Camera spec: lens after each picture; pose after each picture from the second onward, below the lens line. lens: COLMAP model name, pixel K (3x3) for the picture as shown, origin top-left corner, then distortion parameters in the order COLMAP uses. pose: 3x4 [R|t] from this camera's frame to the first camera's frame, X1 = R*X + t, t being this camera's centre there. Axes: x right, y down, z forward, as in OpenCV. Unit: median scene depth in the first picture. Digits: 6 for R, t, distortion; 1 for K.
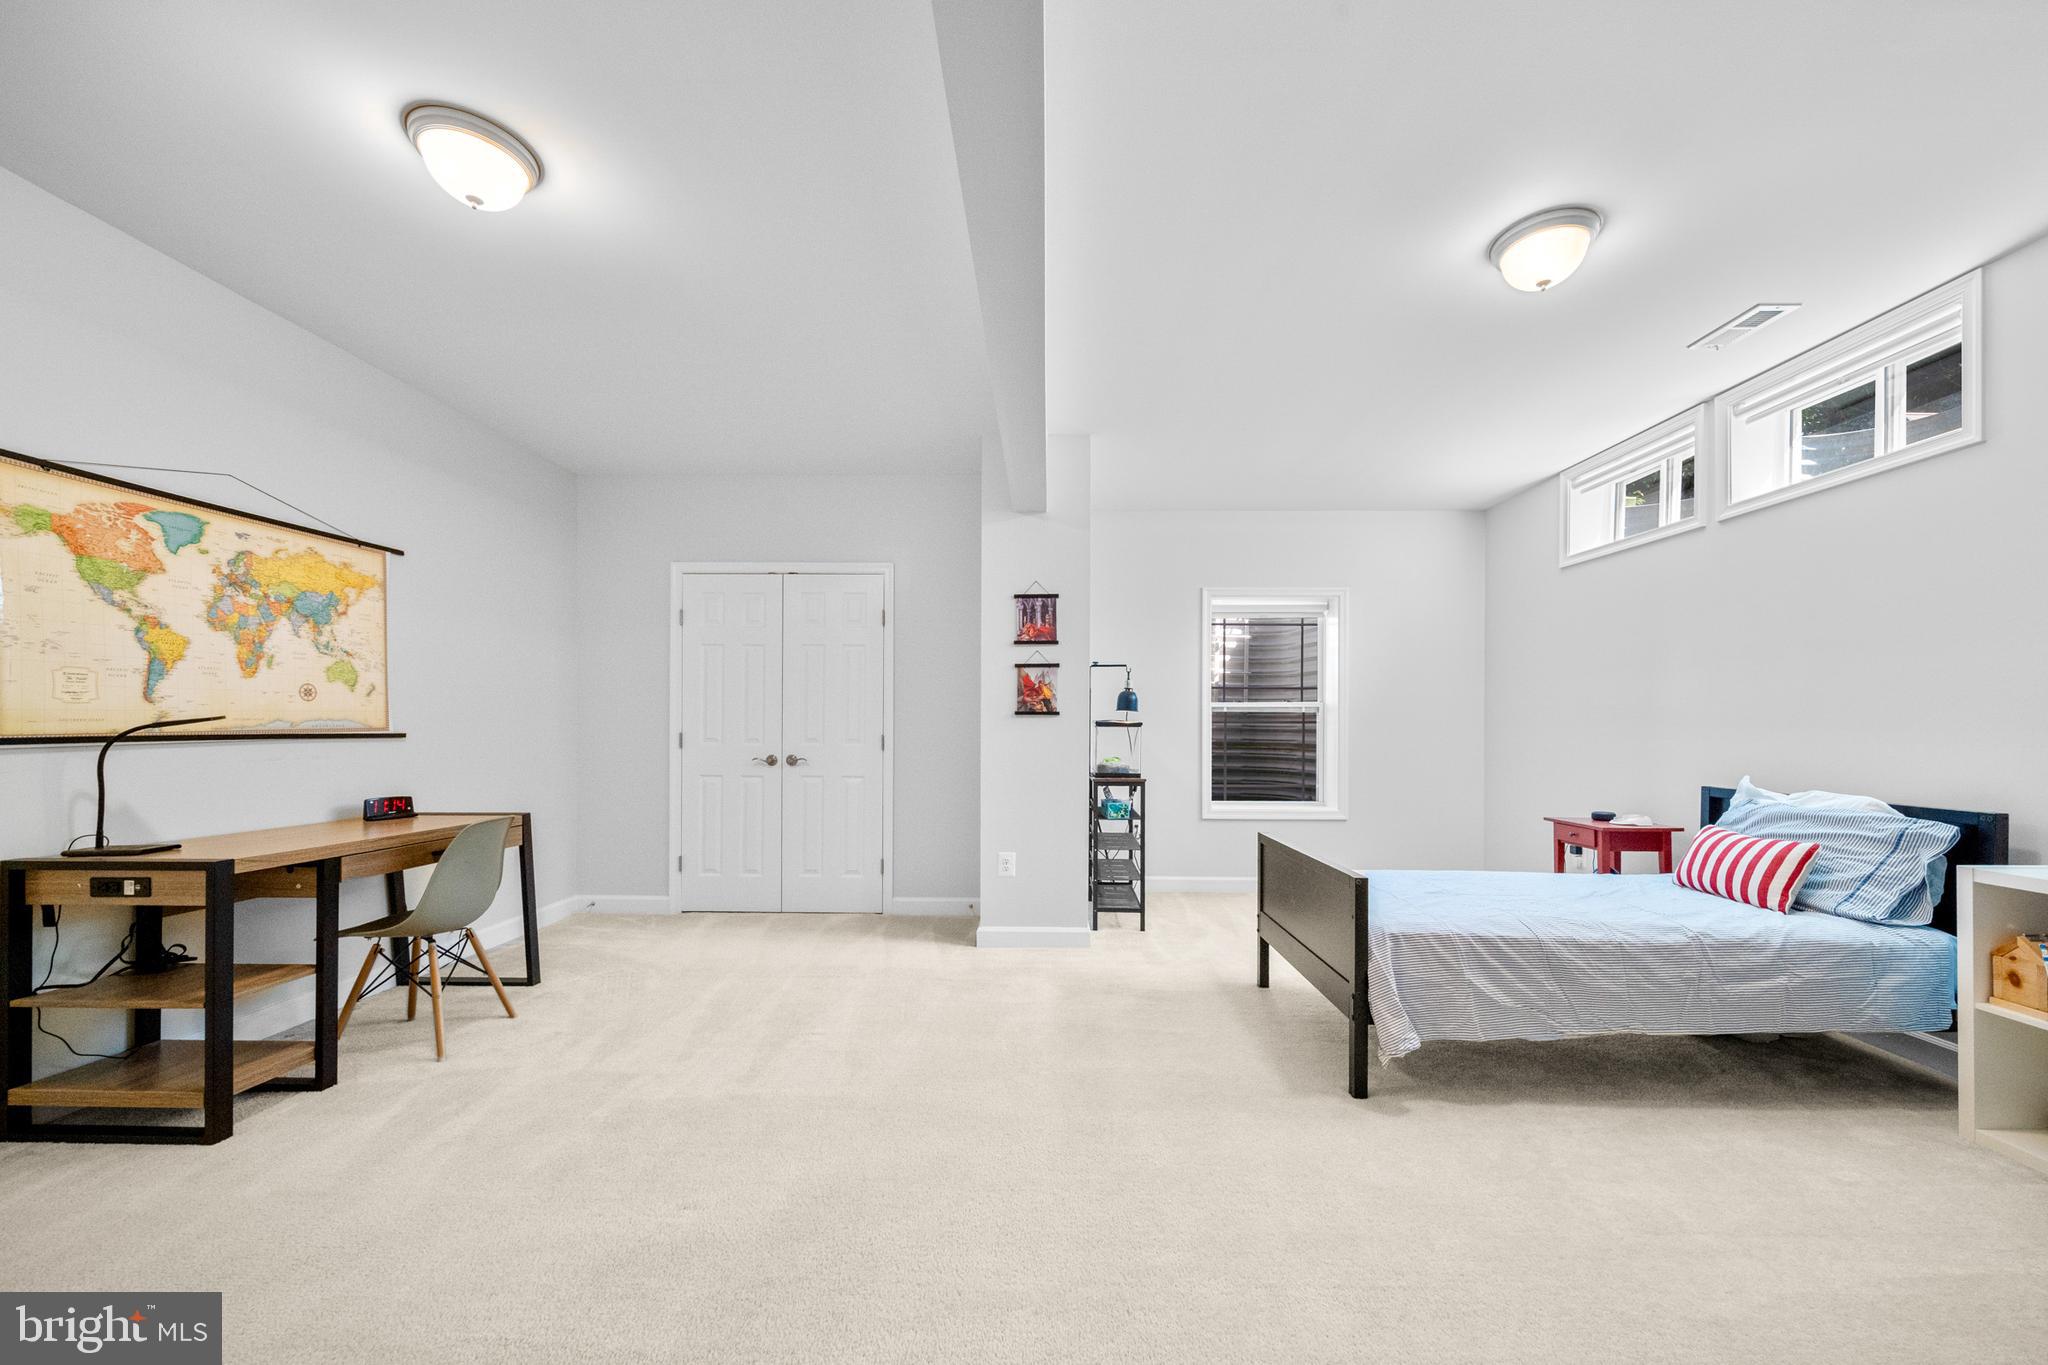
lens RADIAL K [[732.2, 0, 1023.1], [0, 732.2, 730.6], [0, 0, 1]] dist [0.001571, -0.001375]
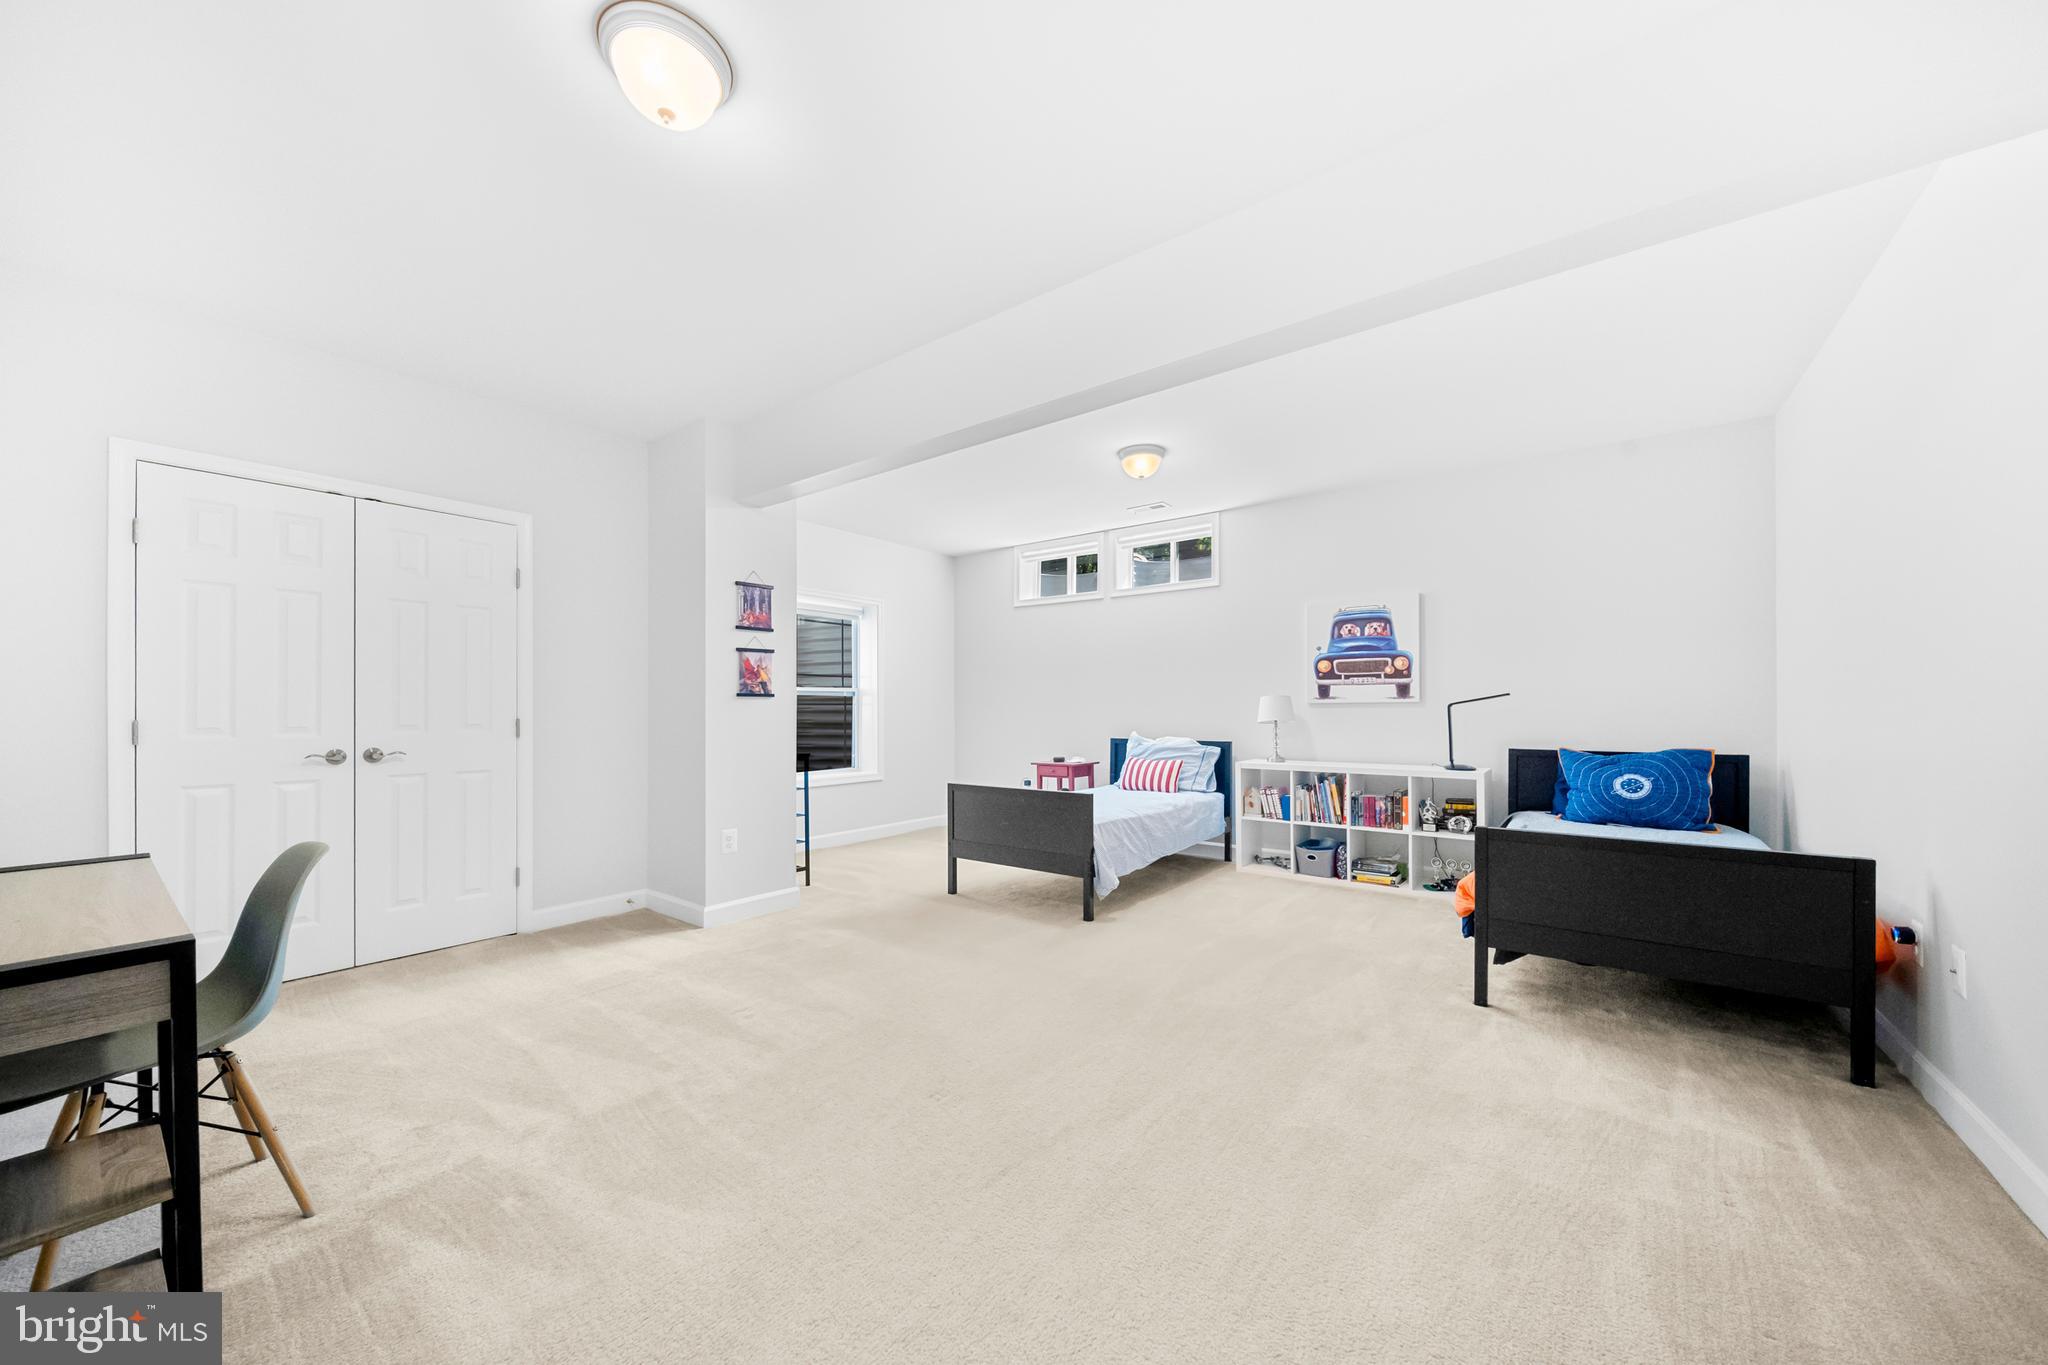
lens RADIAL K [[732.2, 0, 1006.6], [0, 732.2, 706.6], [0, 0, 1]] dist [0.001571, -0.001375]
pose [[0.606525, -0.001962, 0.795062, -0.608474], [0.009123, 0.999948, -0.004492, 0.001025], [-0.795012, 0.009978, 0.606512, 0.062386]]
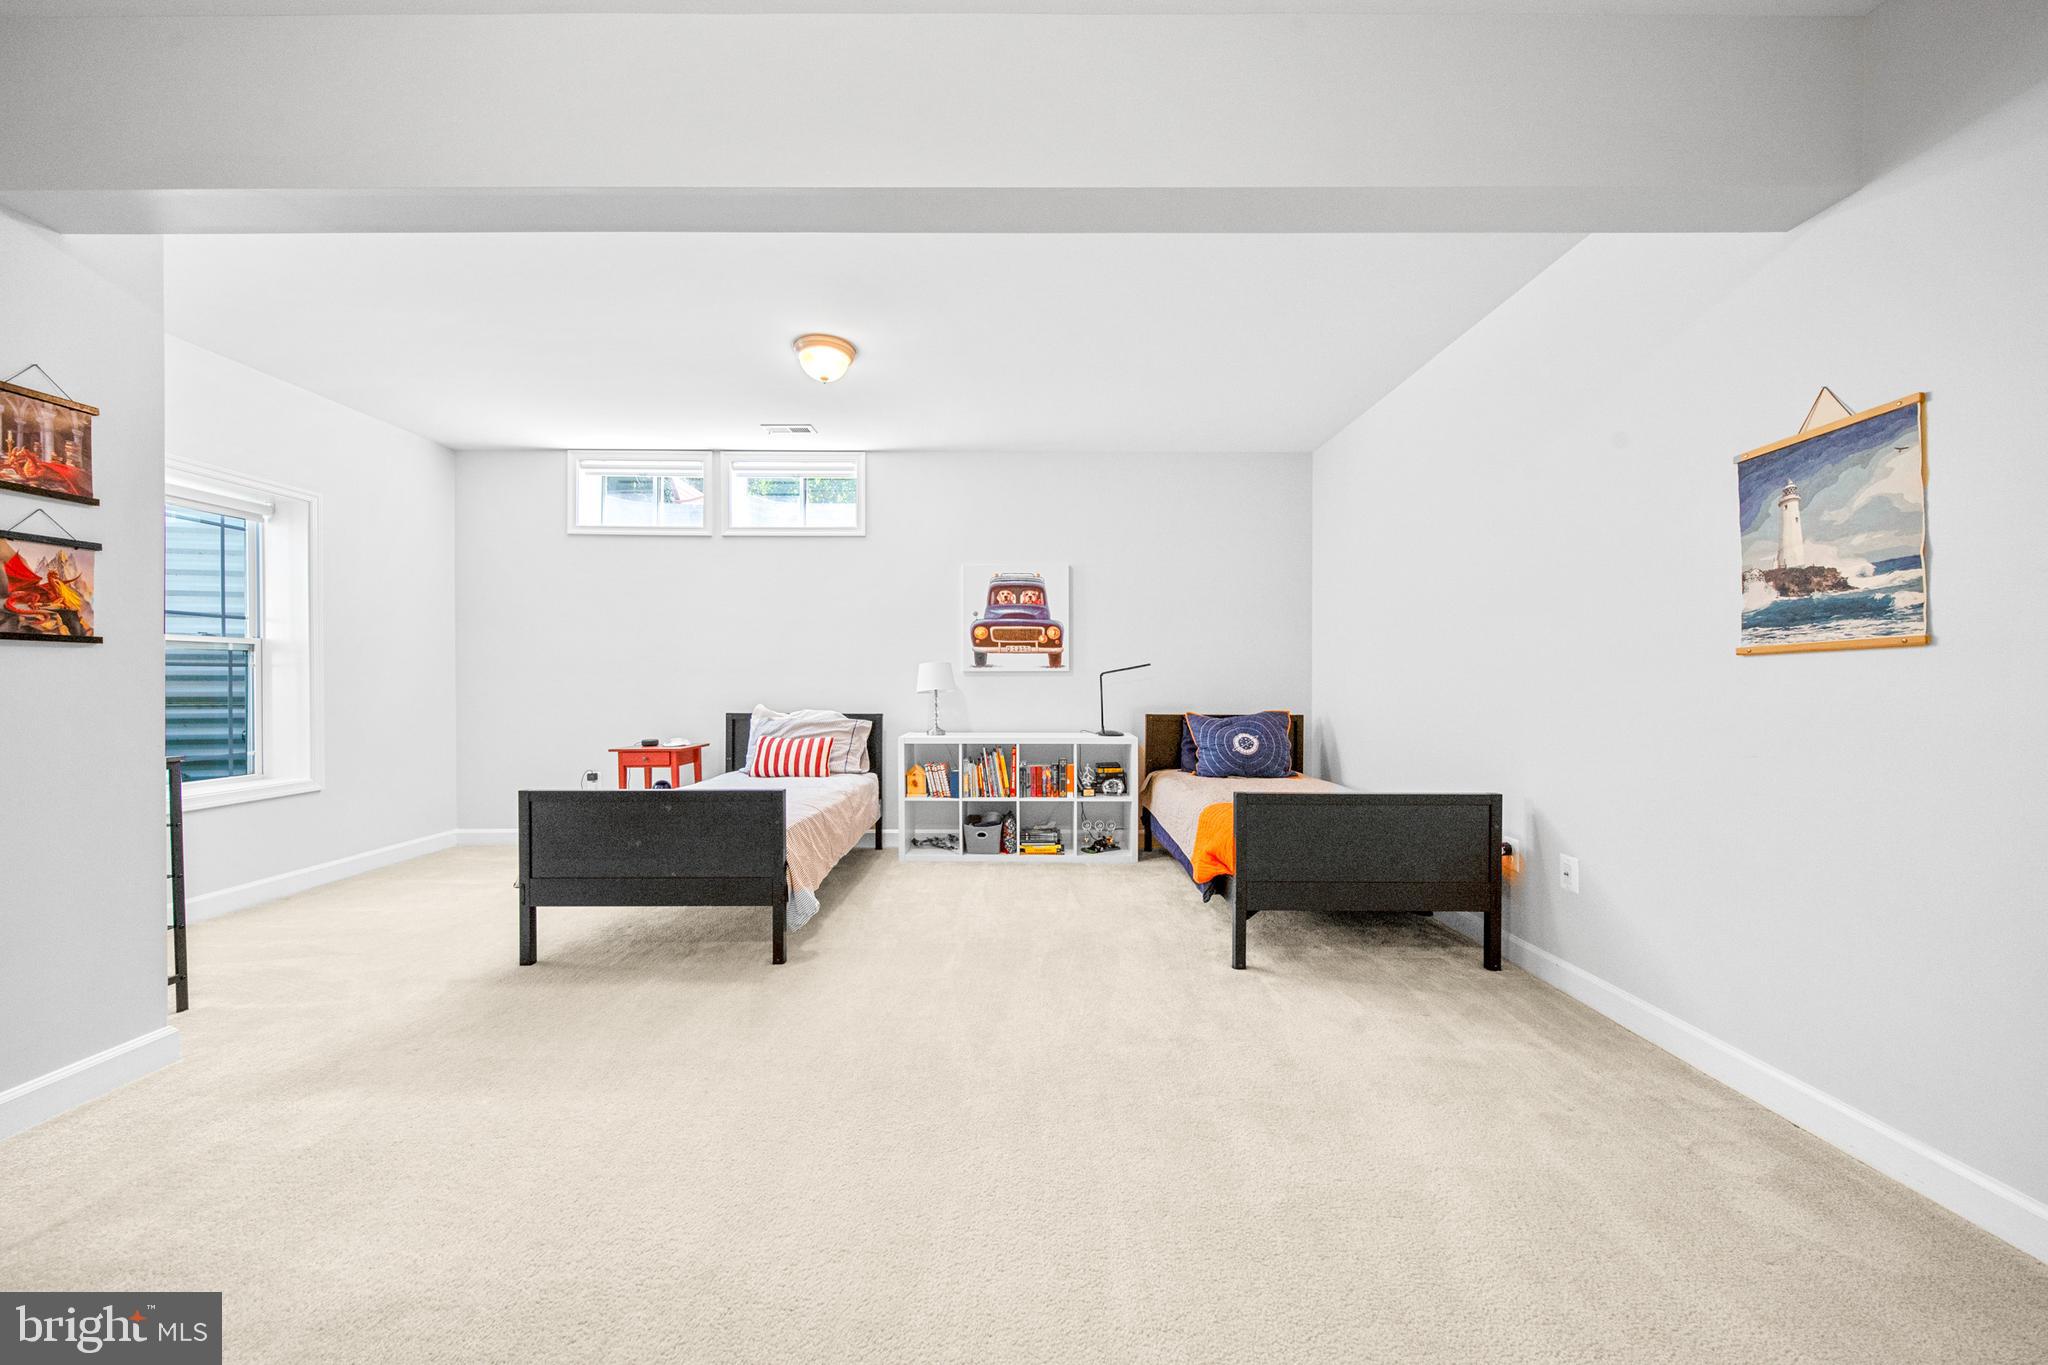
lens RADIAL K [[732.2, 0, 1017.0], [0, 732.2, 687.2], [0, 0, 1]] dist [0.001571, -0.001375]
pose [[-0.013011, -0.012610, 0.999836, -0.476472], [0.003931, 0.999912, 0.012662, 0.005624], [-0.999908, 0.004095, -0.012961, 0.359588]]
